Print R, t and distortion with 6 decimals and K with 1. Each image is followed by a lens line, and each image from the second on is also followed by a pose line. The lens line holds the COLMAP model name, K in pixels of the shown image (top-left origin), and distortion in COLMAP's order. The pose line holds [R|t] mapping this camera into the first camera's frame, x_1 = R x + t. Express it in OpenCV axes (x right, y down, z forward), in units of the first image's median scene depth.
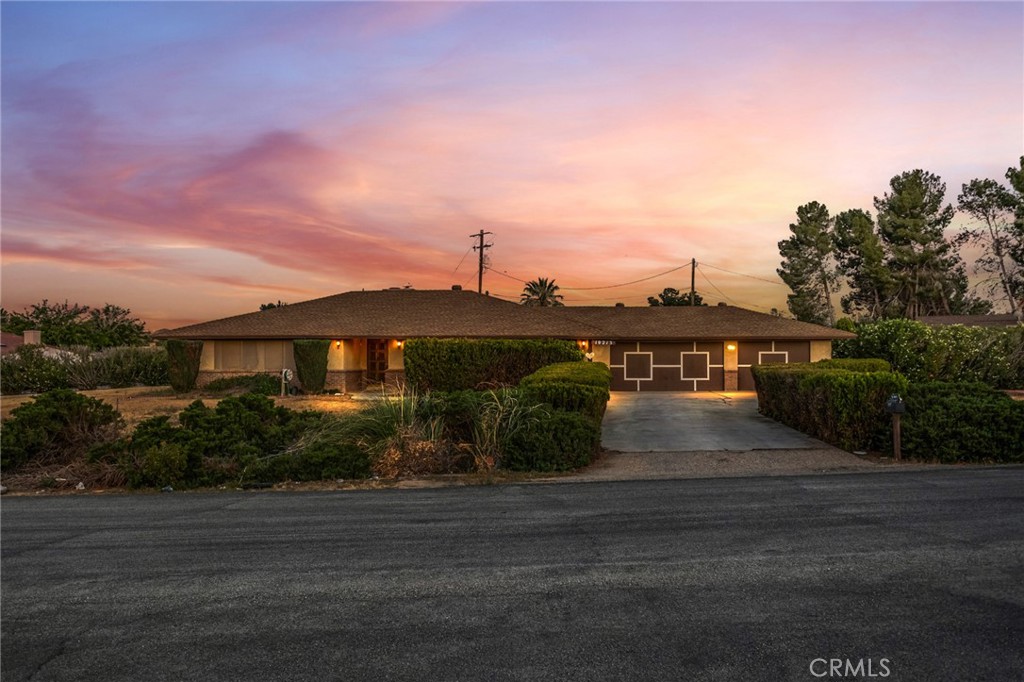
lens RADIAL K [[1005.0, 0, 512.0], [0, 1005.0, 341.0], [0, 0, 1]] dist [0.000418, -0.004488]
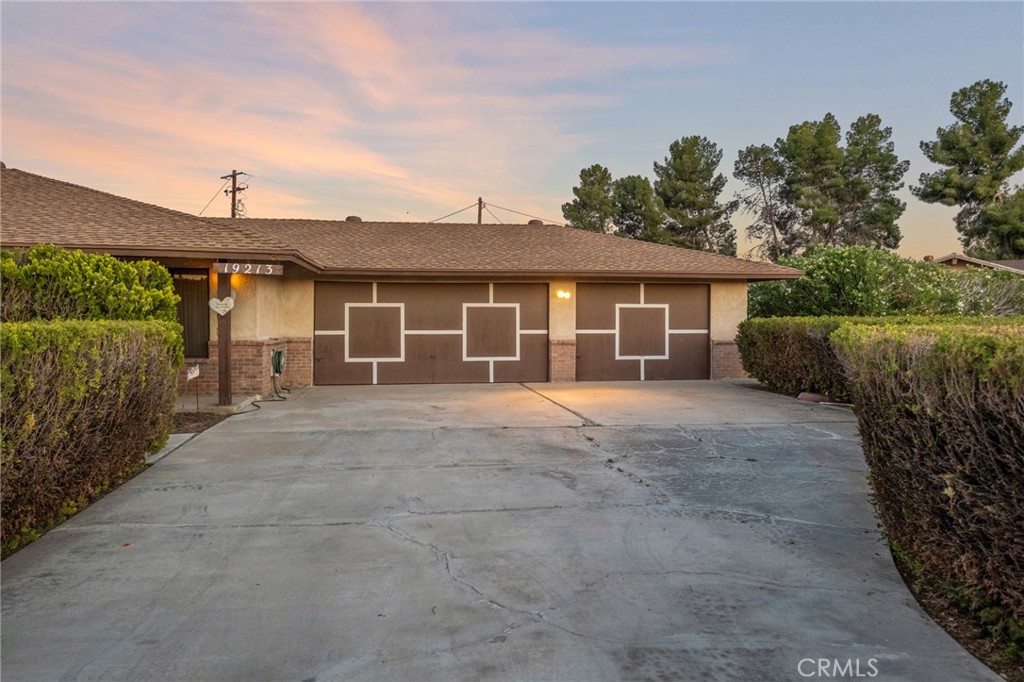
lens RADIAL K [[714.6, 0, 512.0], [0, 714.6, 341.0], [0, 0, 1]] dist [-0.001389, -0.000254]
pose [[0.973333, -0.004853, 0.229347, 0.056788], [-0.004822, 0.999123, 0.041604, 0.007422], [-0.229347, -0.041600, 0.972455, 0.333878]]
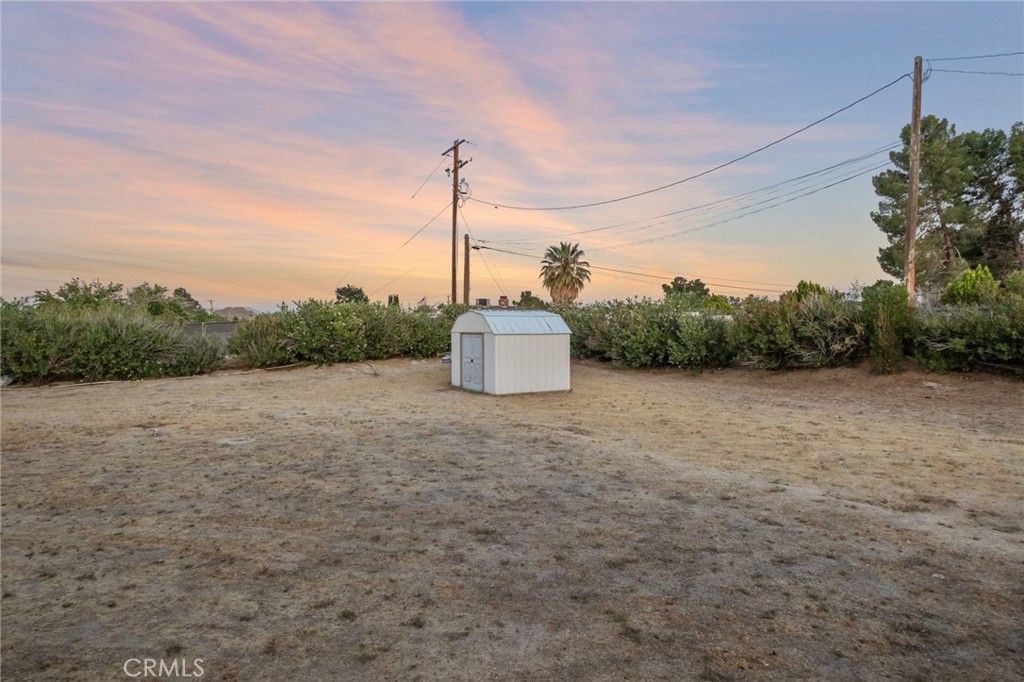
lens RADIAL K [[562.2, 0, 512.0], [0, 562.2, 341.0], [0, 0, 1]] dist [0.175740, 0.000005]
pose [[0.994209, -0.004724, -0.107360, 0.045118], [0.008685, 0.999297, 0.036458, 0.008779], [0.107112, -0.037179, 0.993552, 0.589396]]
